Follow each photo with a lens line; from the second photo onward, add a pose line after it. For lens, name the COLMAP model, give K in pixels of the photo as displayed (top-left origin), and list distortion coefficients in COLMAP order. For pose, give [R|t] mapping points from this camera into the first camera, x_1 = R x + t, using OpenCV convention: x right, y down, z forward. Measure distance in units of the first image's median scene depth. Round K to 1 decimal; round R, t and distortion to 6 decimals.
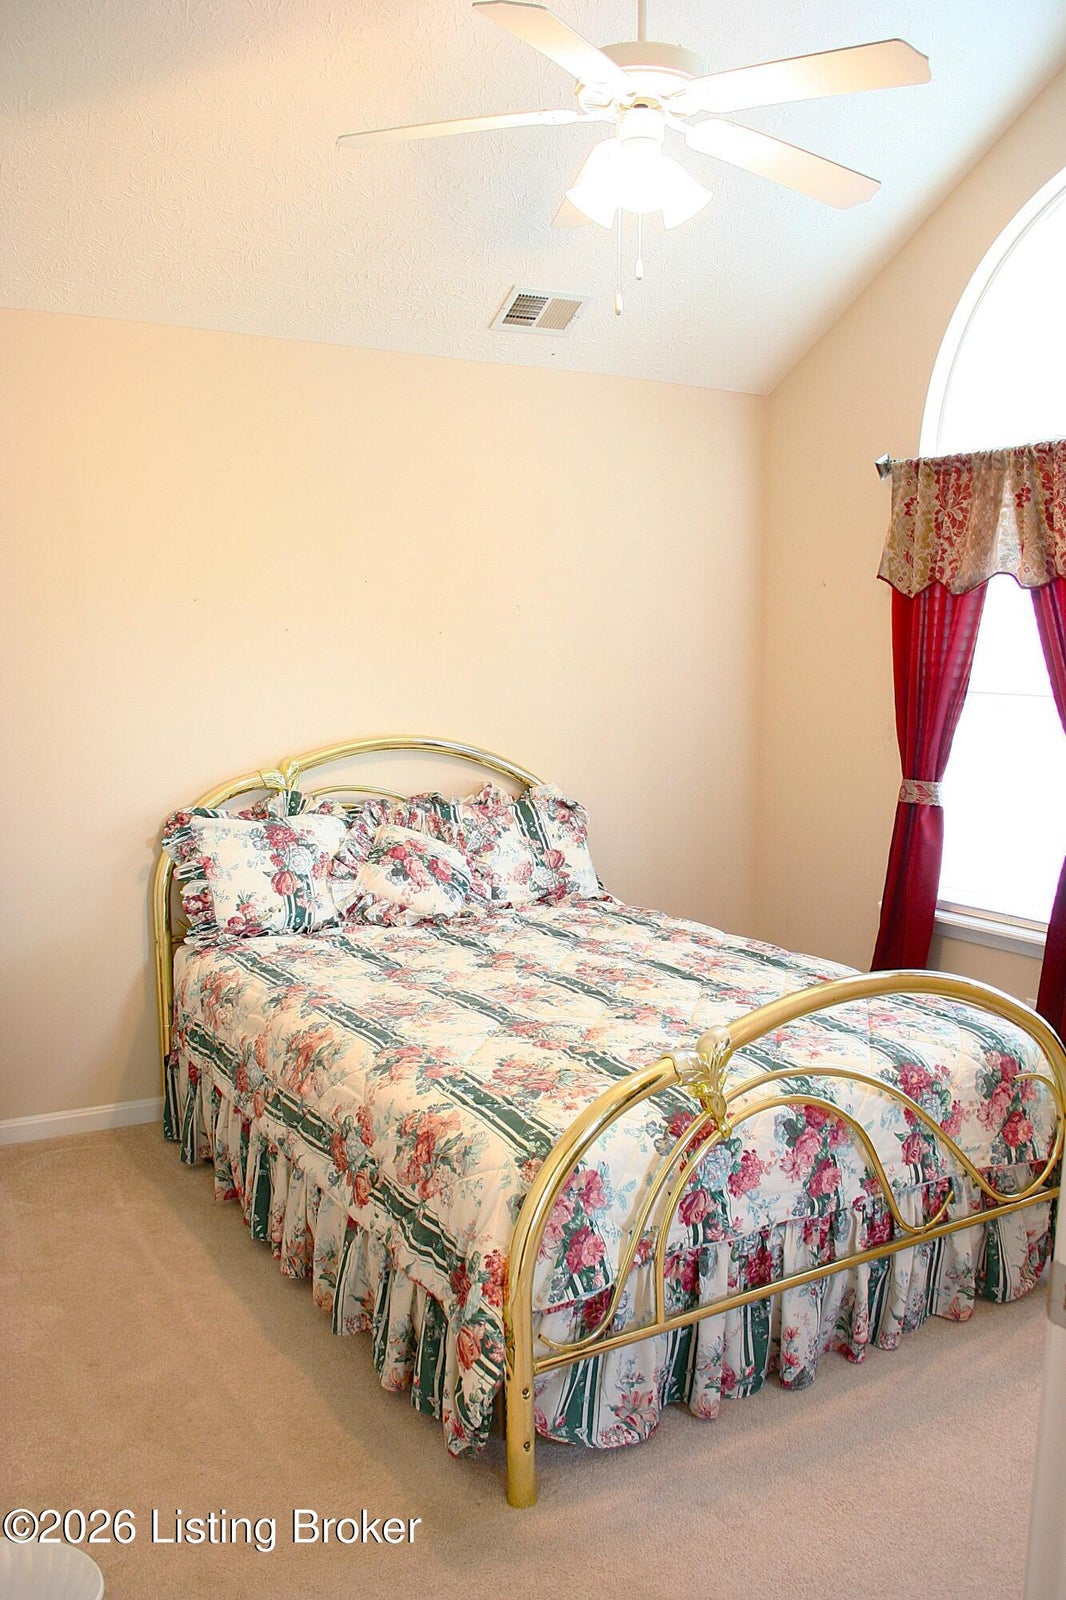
lens RADIAL K [[1345.3, 0, 551.1], [0, 1345.3, 848.1], [0, 0, 1]] dist [-0.156942, 0.094328]
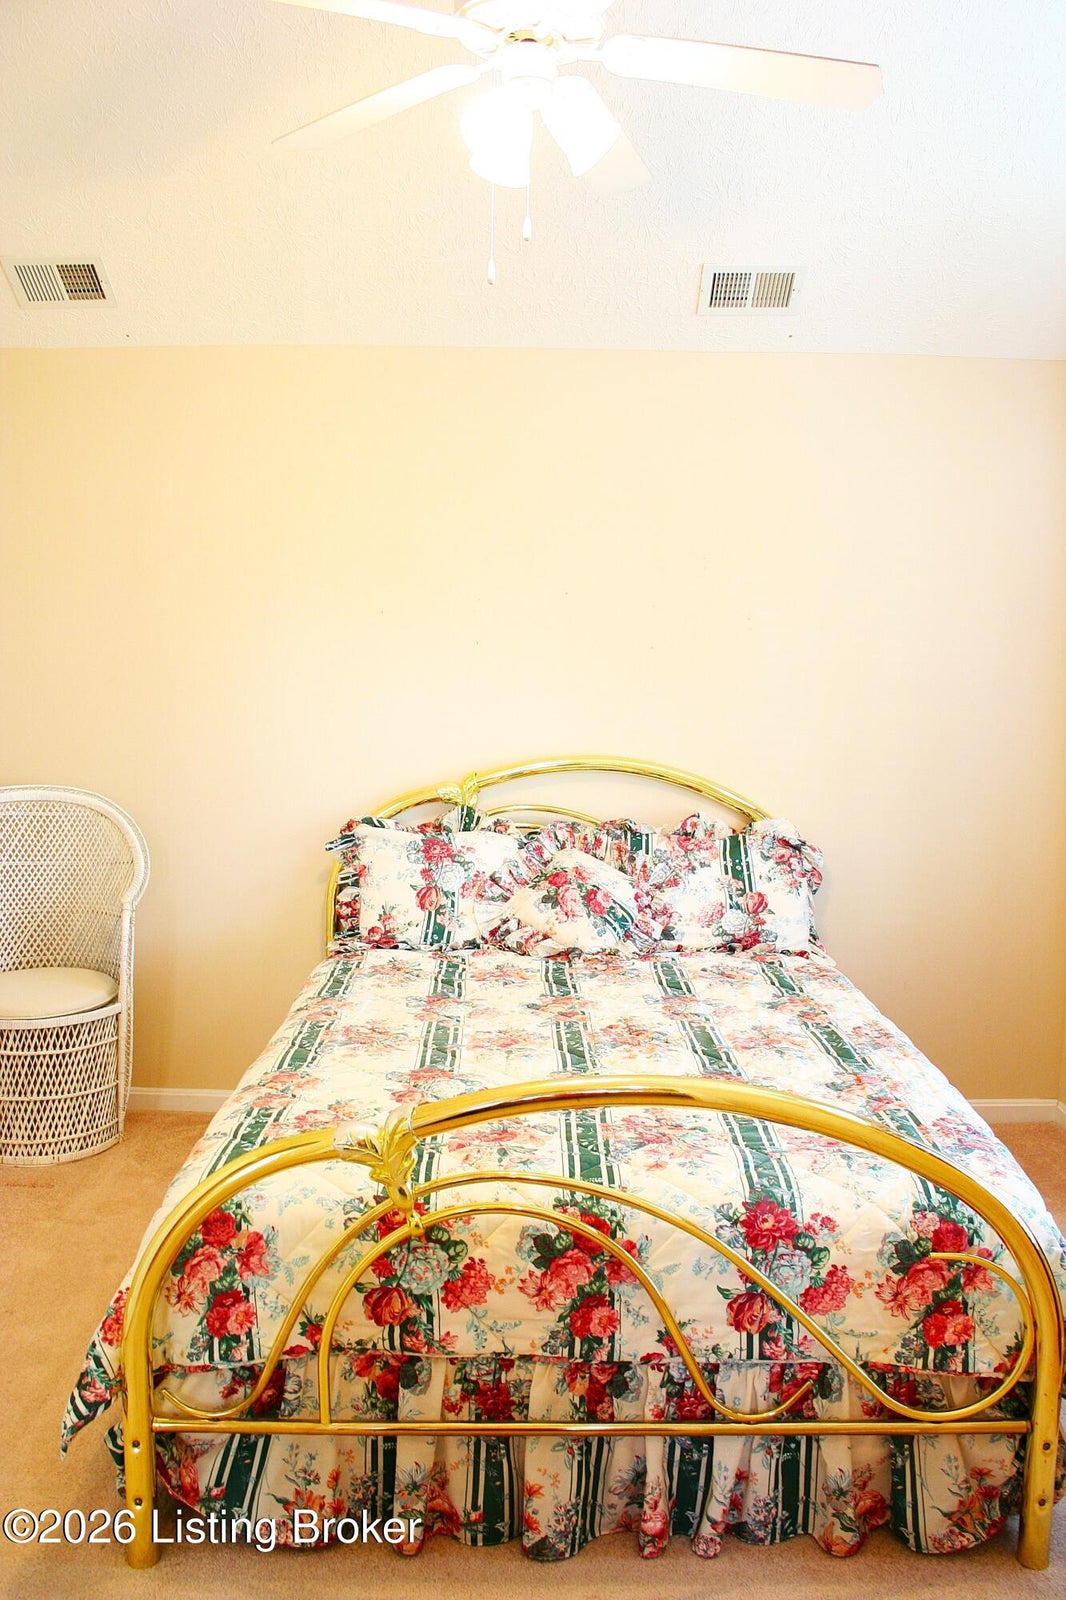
lens RADIAL K [[1345.3, 0, 536.7], [0, 1345.3, 846.7], [0, 0, 1]] dist [-0.156942, 0.094328]
pose [[0.851488, 0.077218, -0.518657, 0.379573], [-0.085665, 0.996294, 0.007692, -0.026367], [0.517329, 0.037881, 0.854948, 0.188415]]
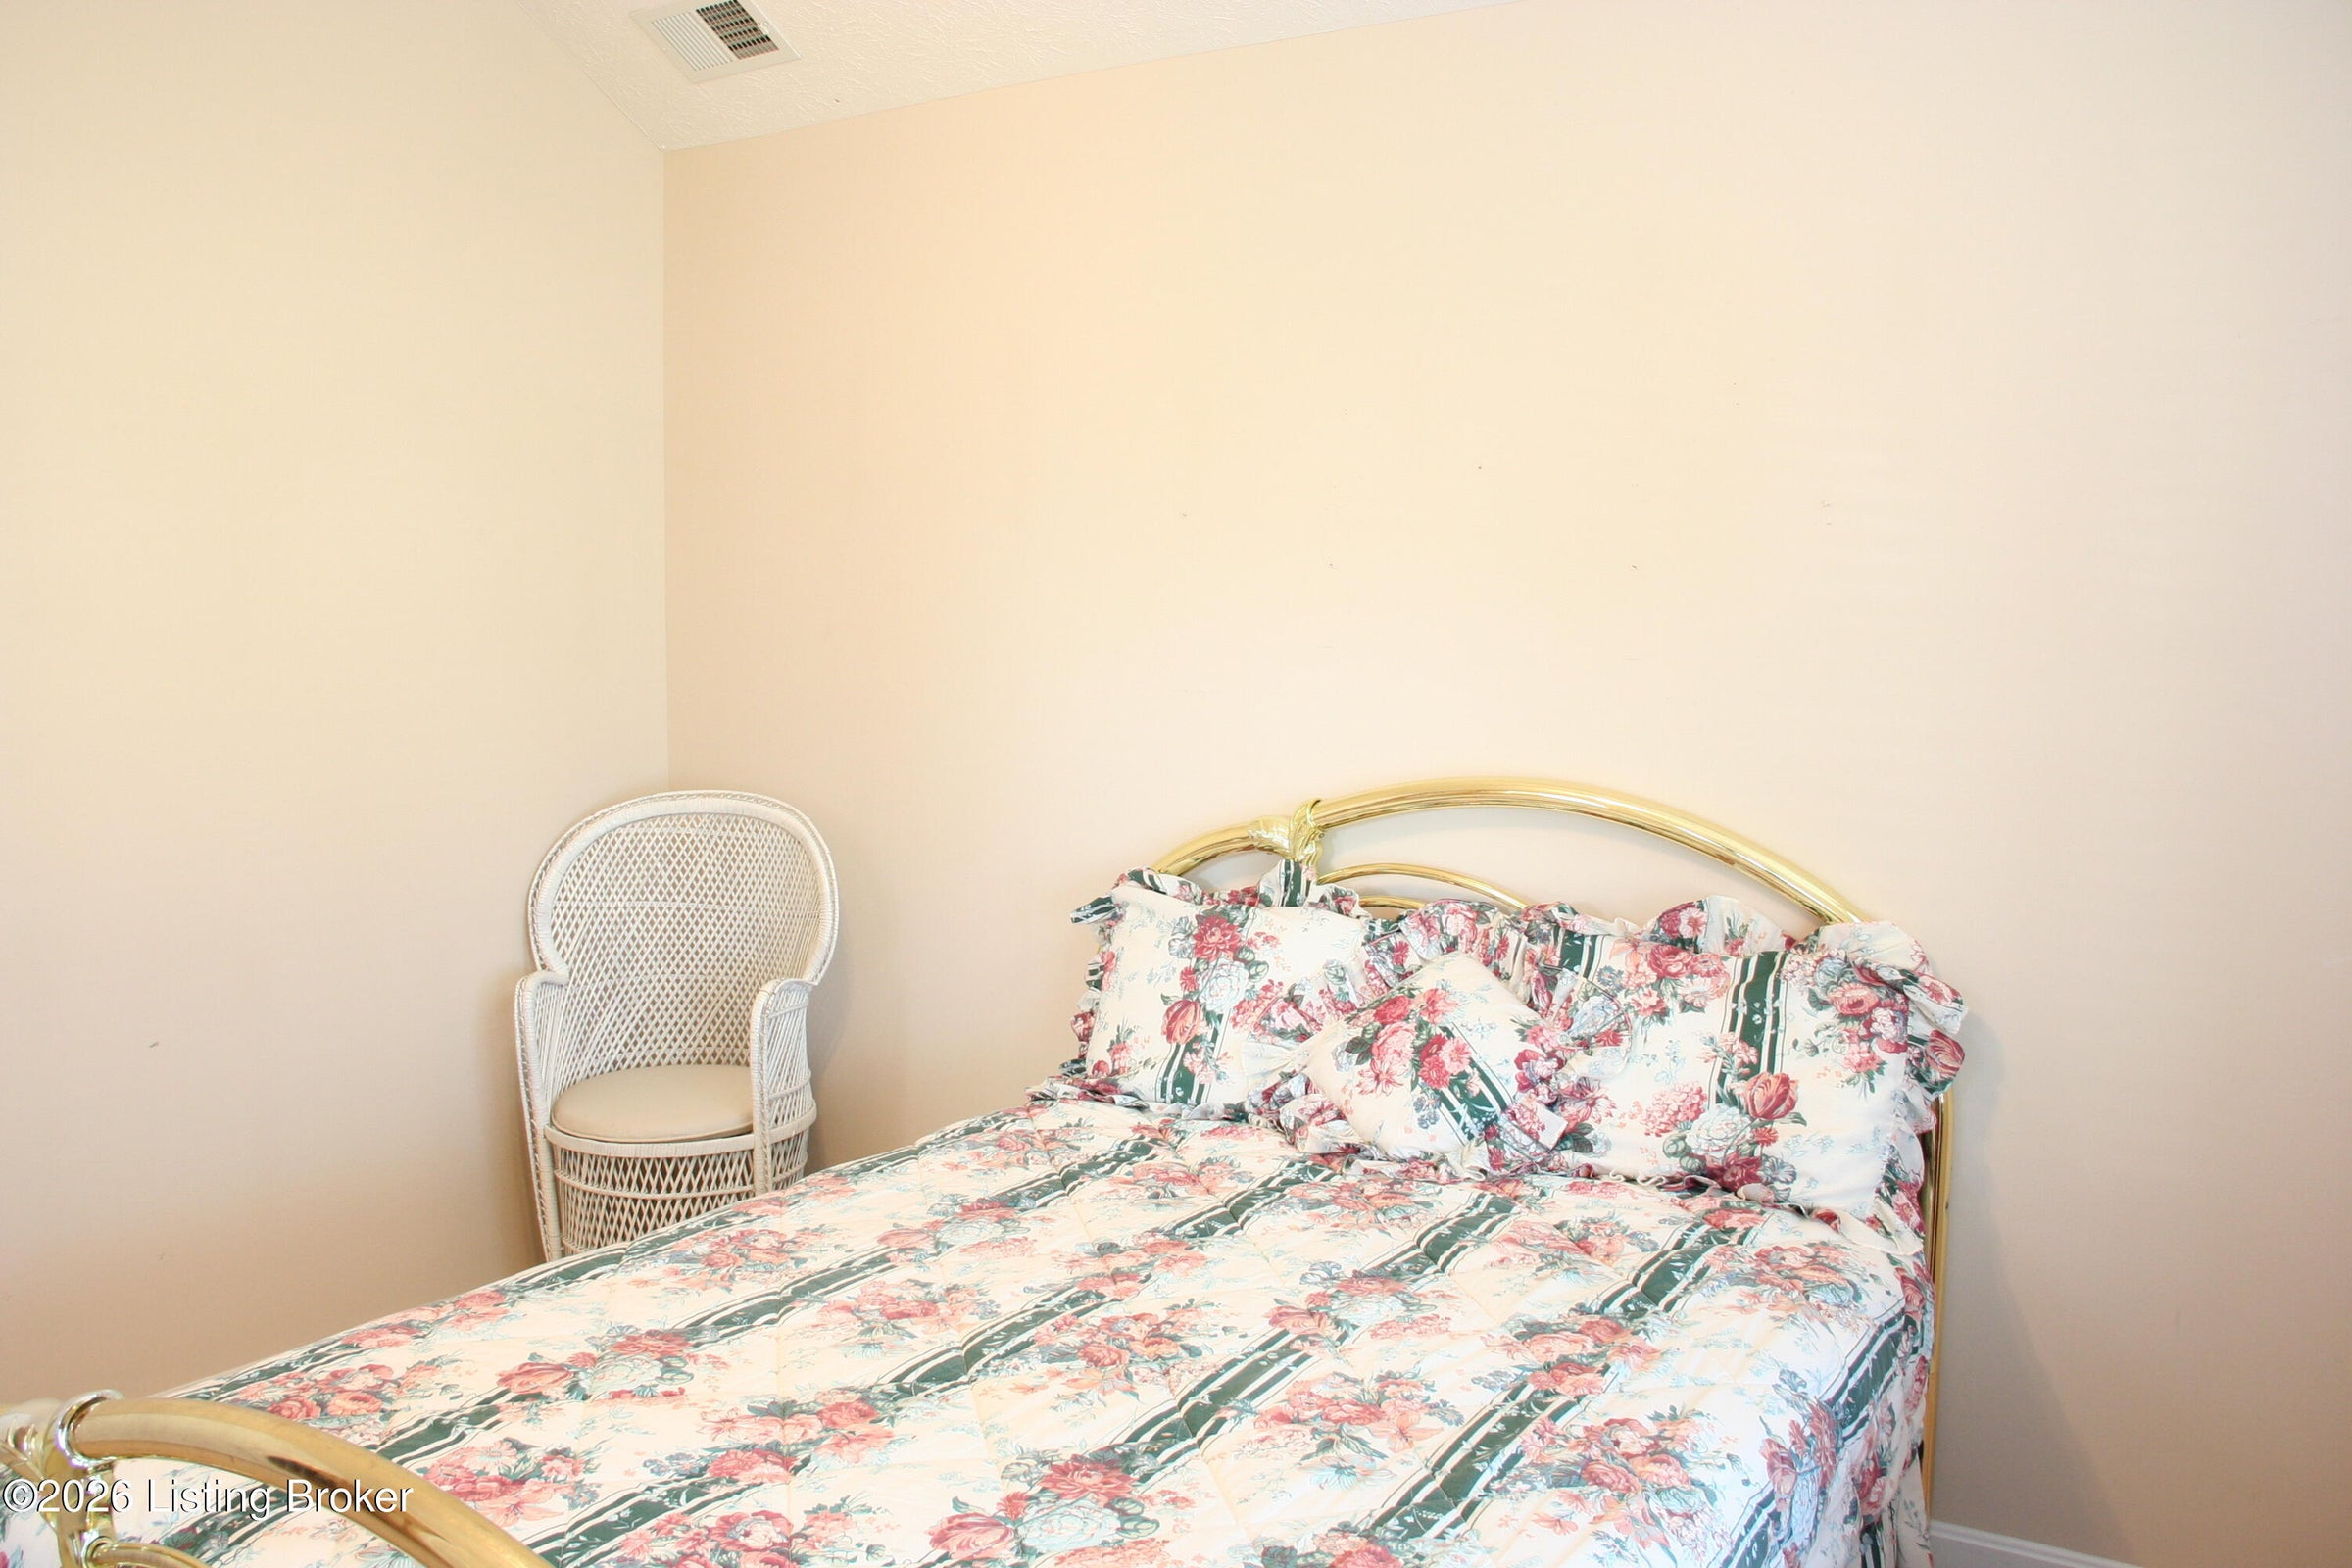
lens RADIAL K [[1977.5, 0, 1153.1], [0, 1977.5, 770.5], [0, 0, 1]] dist [-0.156942, 0.094328]
pose [[0.418856, 0.067695, -0.905526, 0.527629], [-0.132112, 0.991150, 0.012987, -0.085622], [0.898391, 0.114191, 0.424093, 0.626796]]
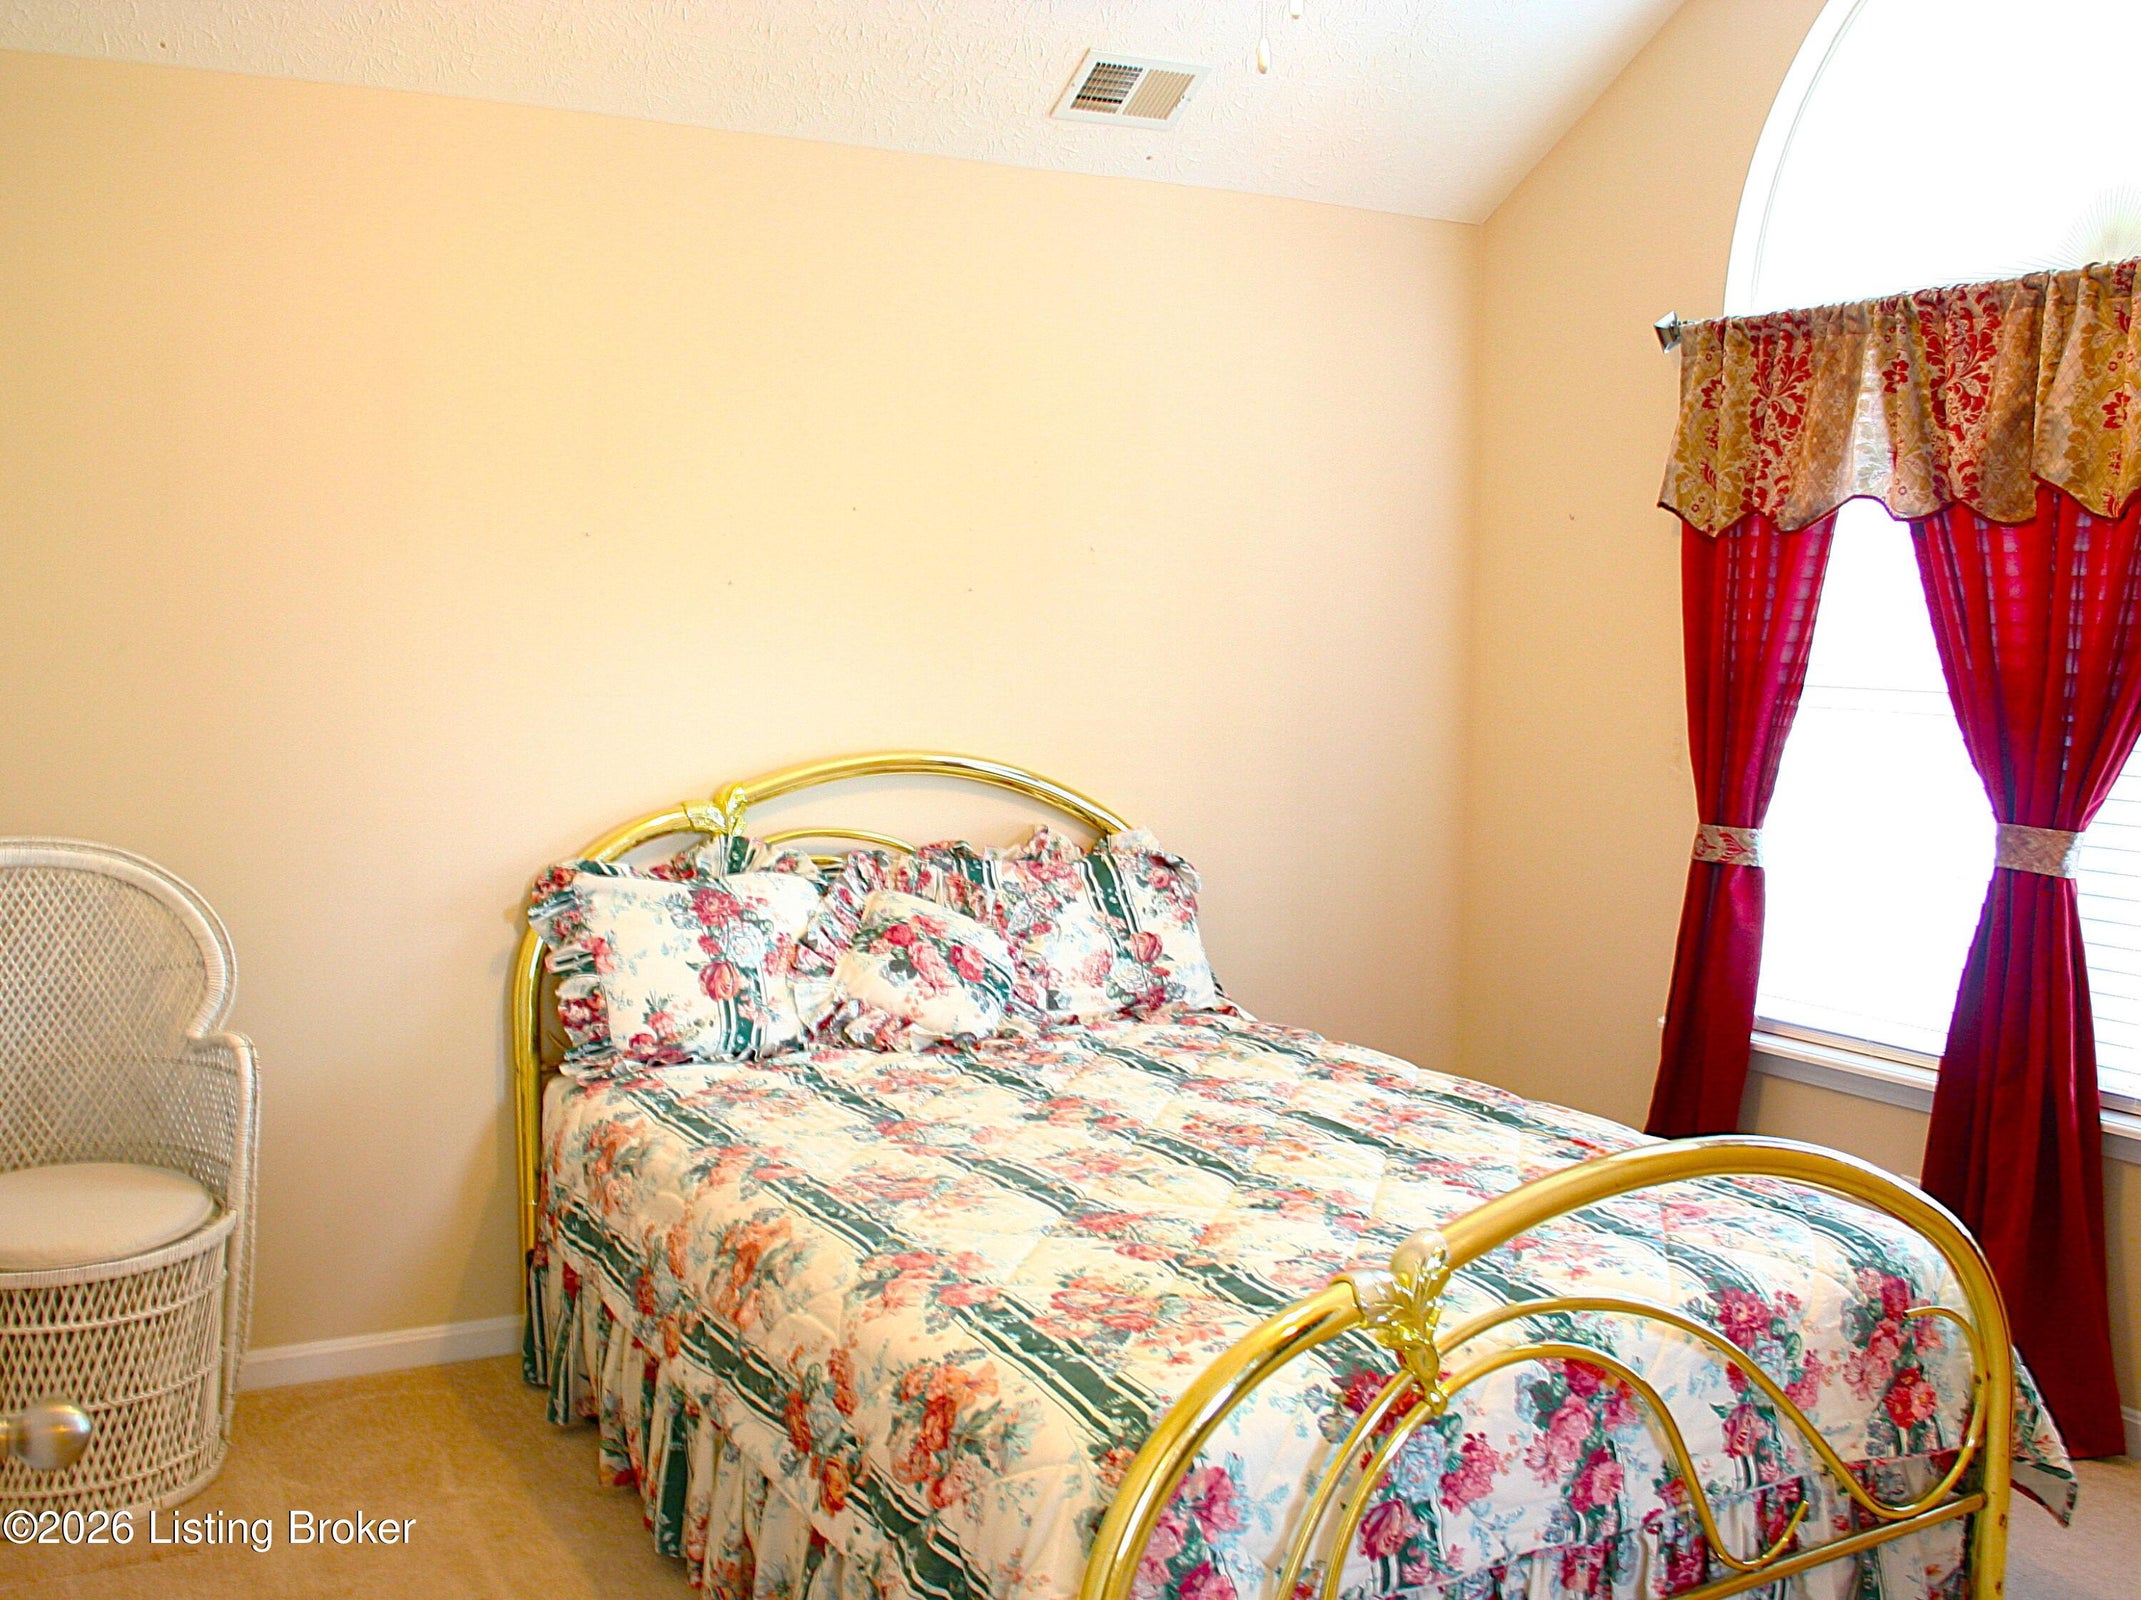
lens RADIAL K [[2023.4, 0, 1057.9], [0, 2023.4, 822.5], [0, 0, 1]] dist [-0.115290, 0.000000]
pose [[0.999348, 0.007752, -0.035269, -0.006634], [-0.009571, 0.998617, -0.051695, -0.000869], [0.034820, 0.051999, 0.998040, 0.049385]]
